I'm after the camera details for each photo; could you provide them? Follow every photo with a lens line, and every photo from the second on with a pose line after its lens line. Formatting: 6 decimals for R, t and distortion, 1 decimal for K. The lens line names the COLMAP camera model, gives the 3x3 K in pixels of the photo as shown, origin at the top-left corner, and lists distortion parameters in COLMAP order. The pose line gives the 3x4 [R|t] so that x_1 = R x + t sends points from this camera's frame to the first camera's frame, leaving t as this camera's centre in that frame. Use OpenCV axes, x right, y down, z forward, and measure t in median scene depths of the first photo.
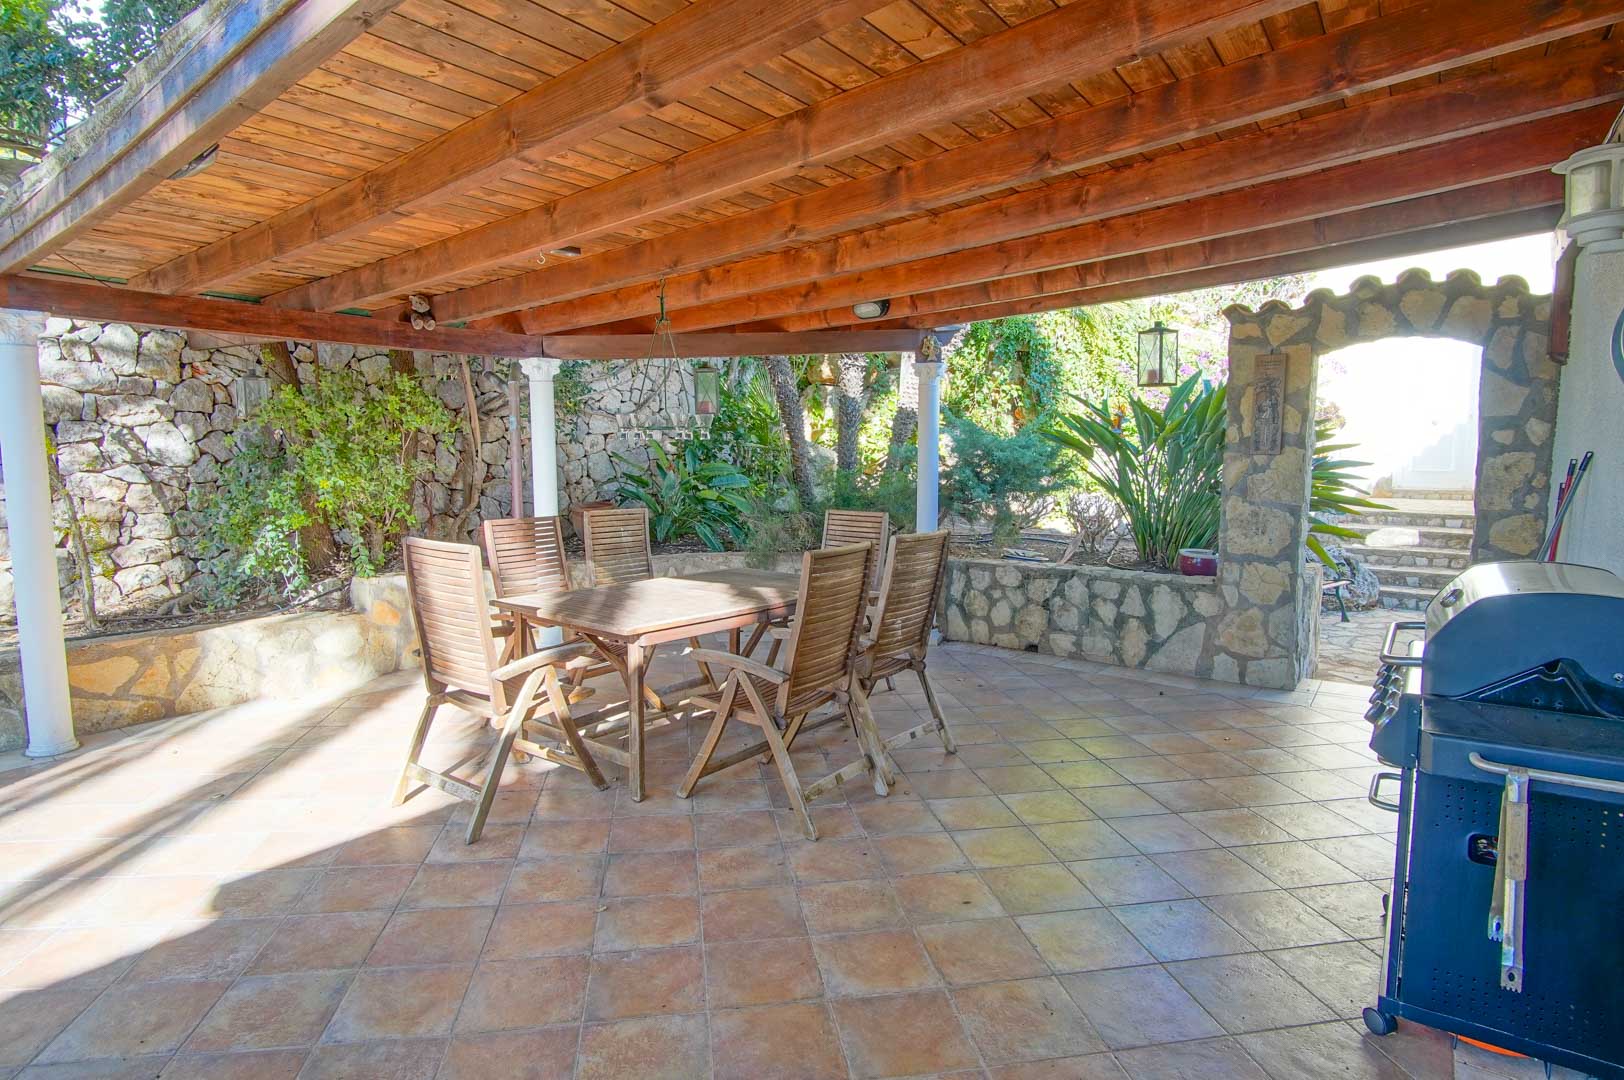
lens RADIAL K [[896.8, 0, 809.9], [0, 896.8, 537.6], [0, 0, 1]] dist [-0.033599, 0.007328]
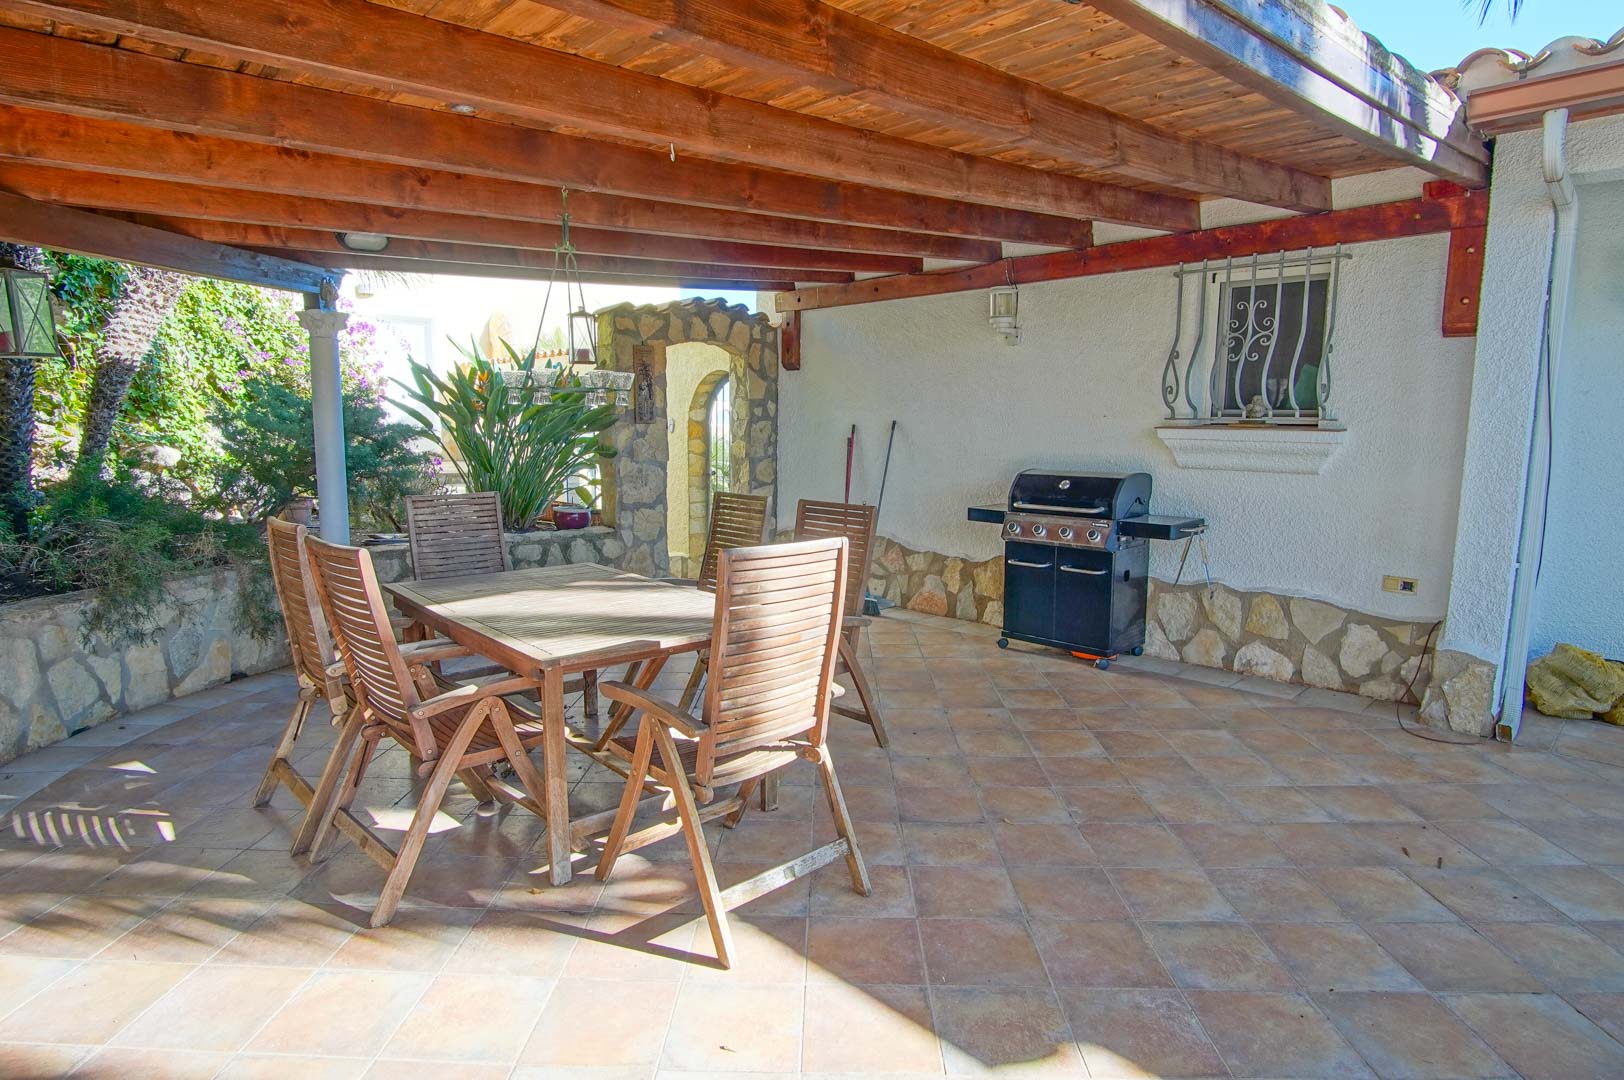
lens RADIAL K [[896.8, 0, 801.9], [0, 896.8, 548.8], [0, 0, 1]] dist [-0.033599, 0.007328]
pose [[0.160138, -0.138972, 0.977263, -0.777938], [0.094939, 0.987618, 0.124888, -0.057399], [-0.982518, 0.072781, 0.171349, 0.596168]]
